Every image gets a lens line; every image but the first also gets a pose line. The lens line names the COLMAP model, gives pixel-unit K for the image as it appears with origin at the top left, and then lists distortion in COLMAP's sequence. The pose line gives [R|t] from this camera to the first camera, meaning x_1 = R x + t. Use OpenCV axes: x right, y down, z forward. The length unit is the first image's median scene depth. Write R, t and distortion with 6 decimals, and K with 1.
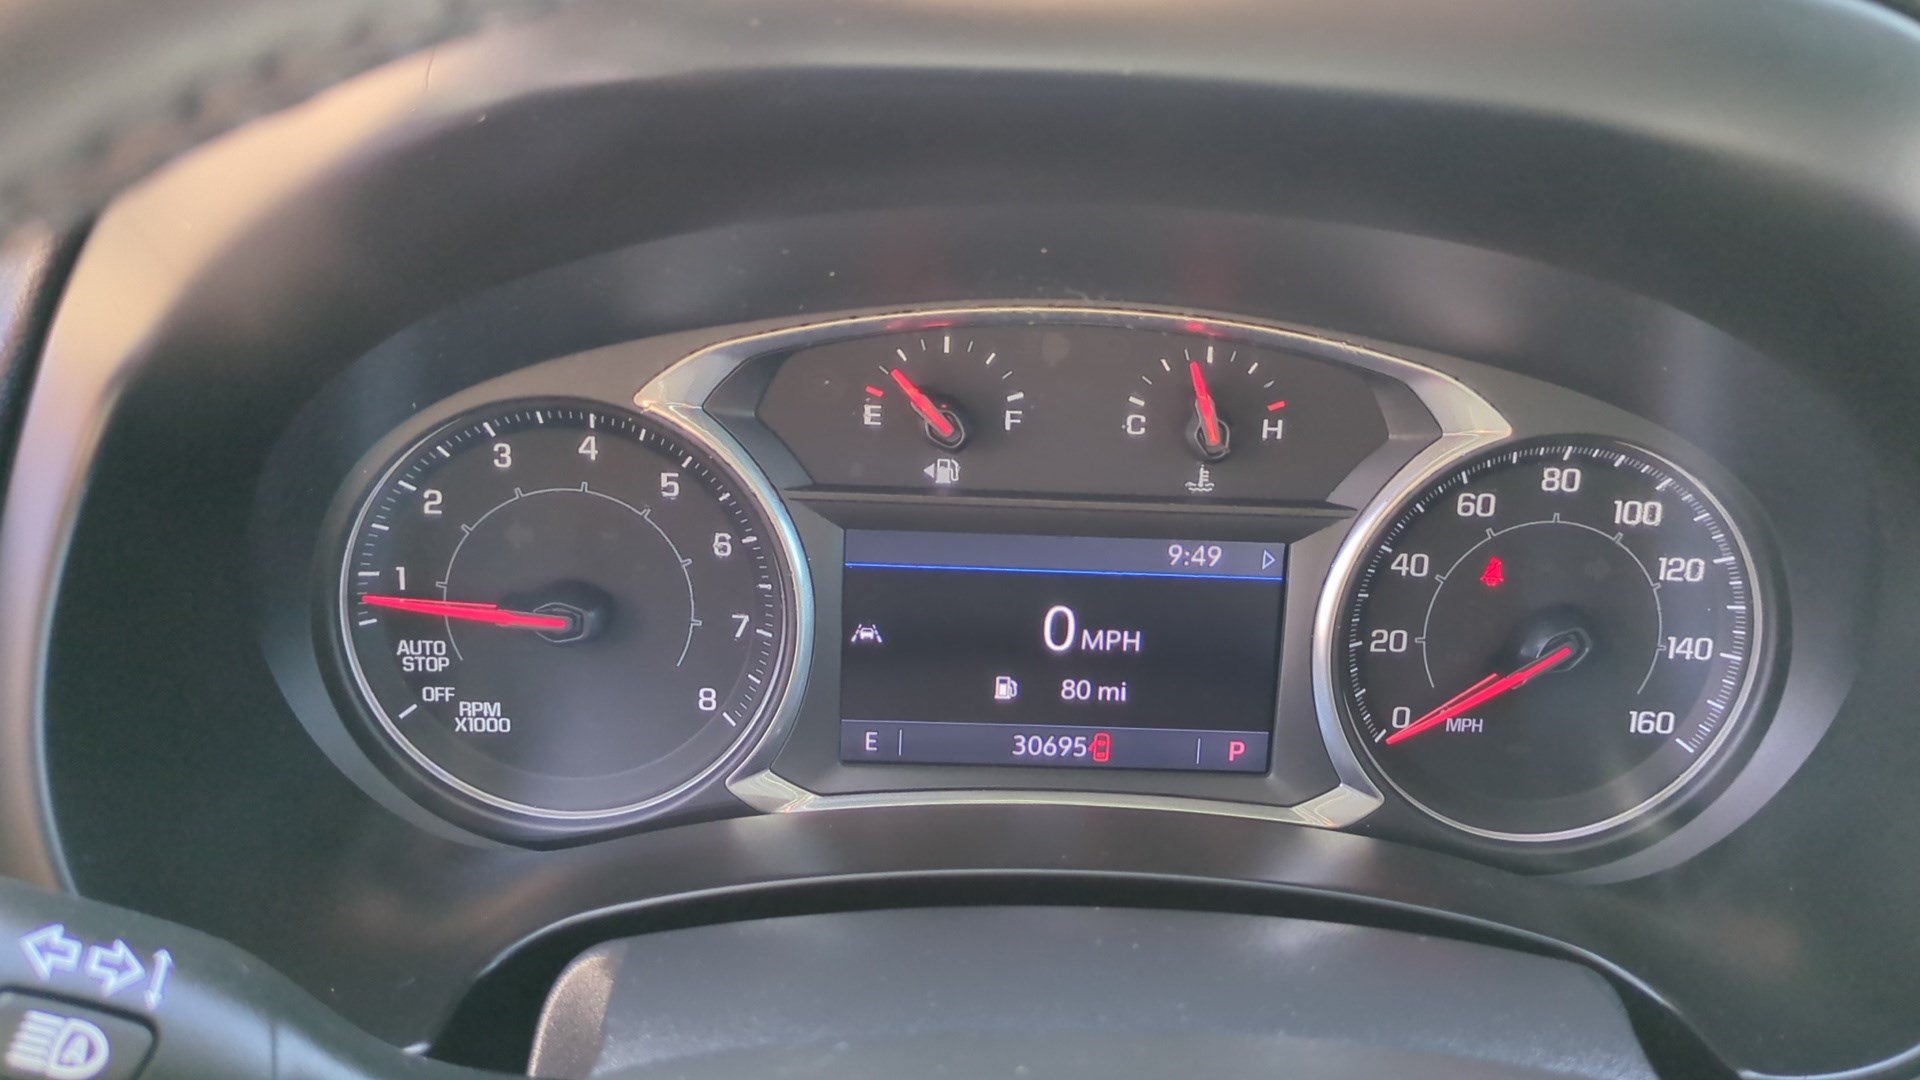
lens RADIAL K [[1699.4, 0, 945.8], [0, 1699.4, 546.7], [0, 0, 1]] dist [0.057678, -0.009006]
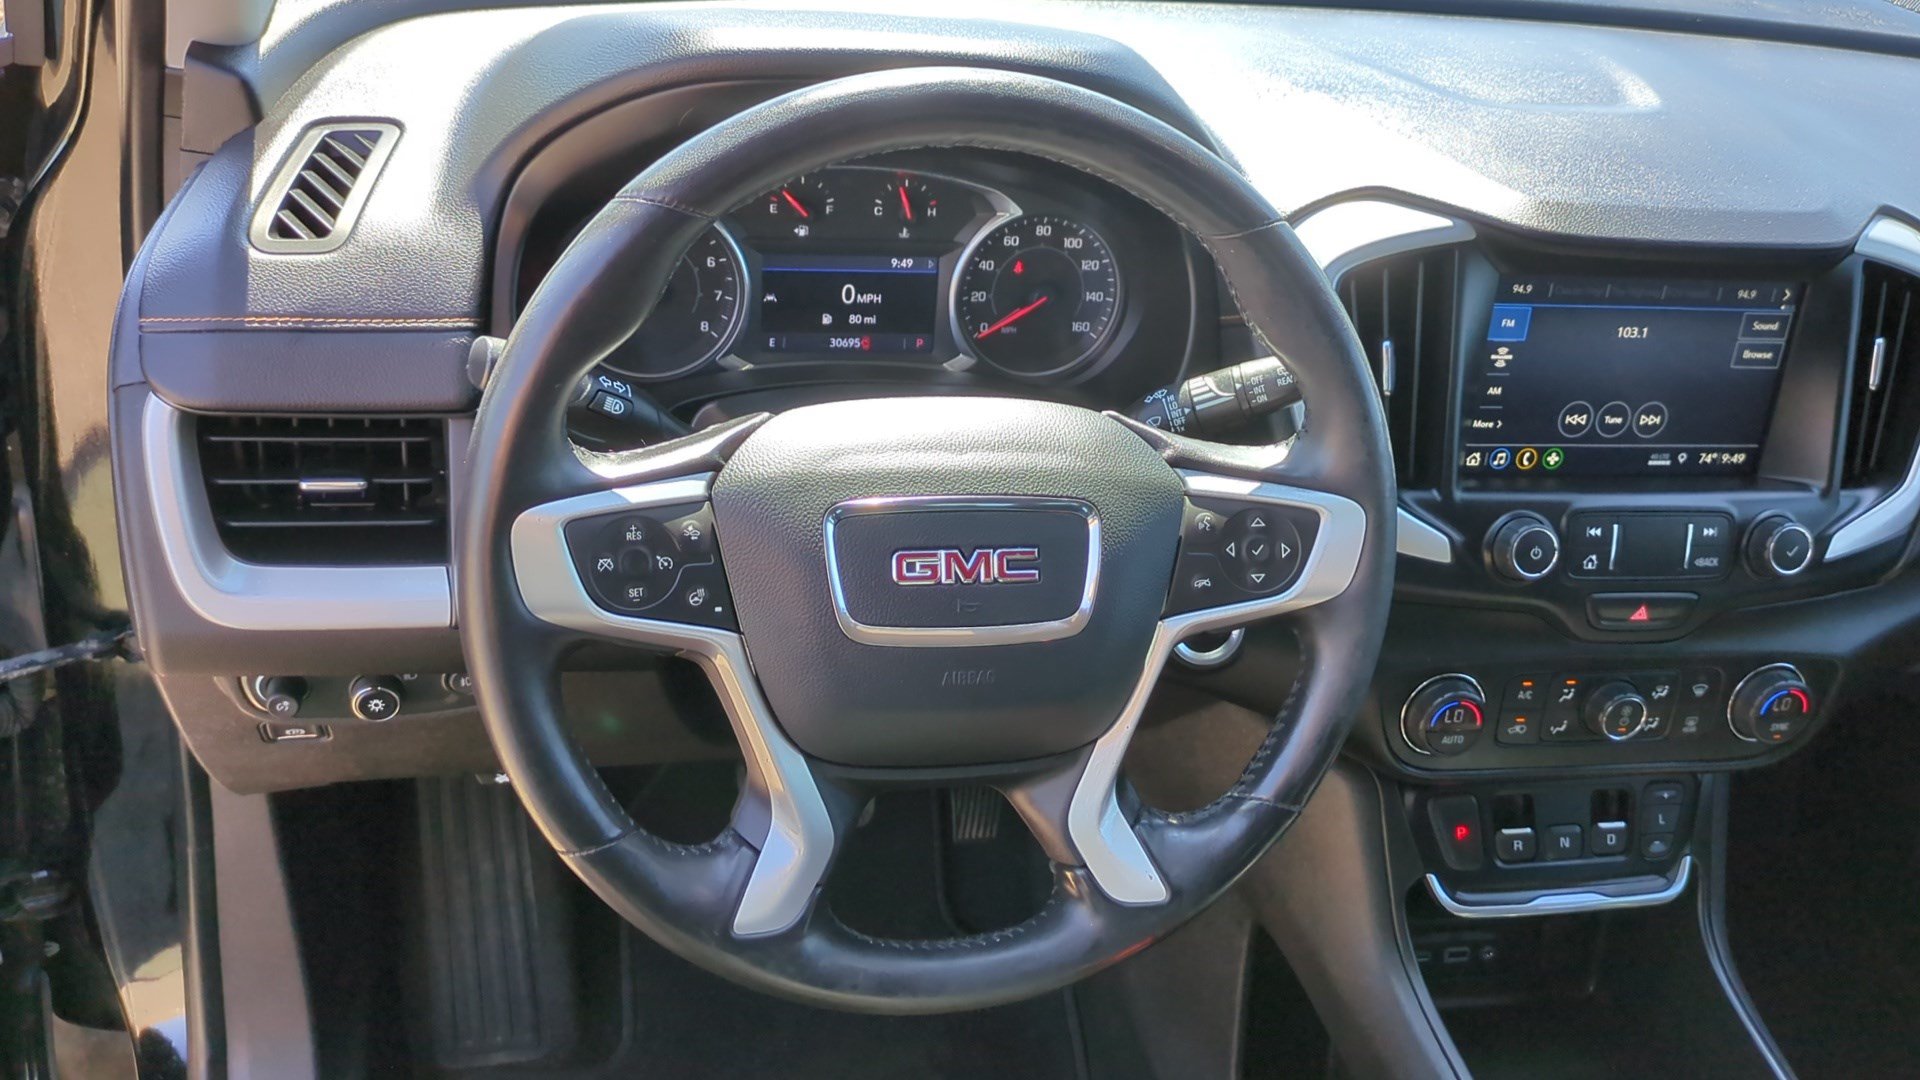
lens RADIAL K [[1699.4, 0, 945.8], [0, 1699.4, 546.7], [0, 0, 1]] dist [0.057678, -0.009006]
pose [[0.982721, -0.046815, 0.179075, -0.255697], [0.013000, 0.982553, 0.185526, -0.048411], [-0.184636, -0.179992, 0.966184, -1.490314]]
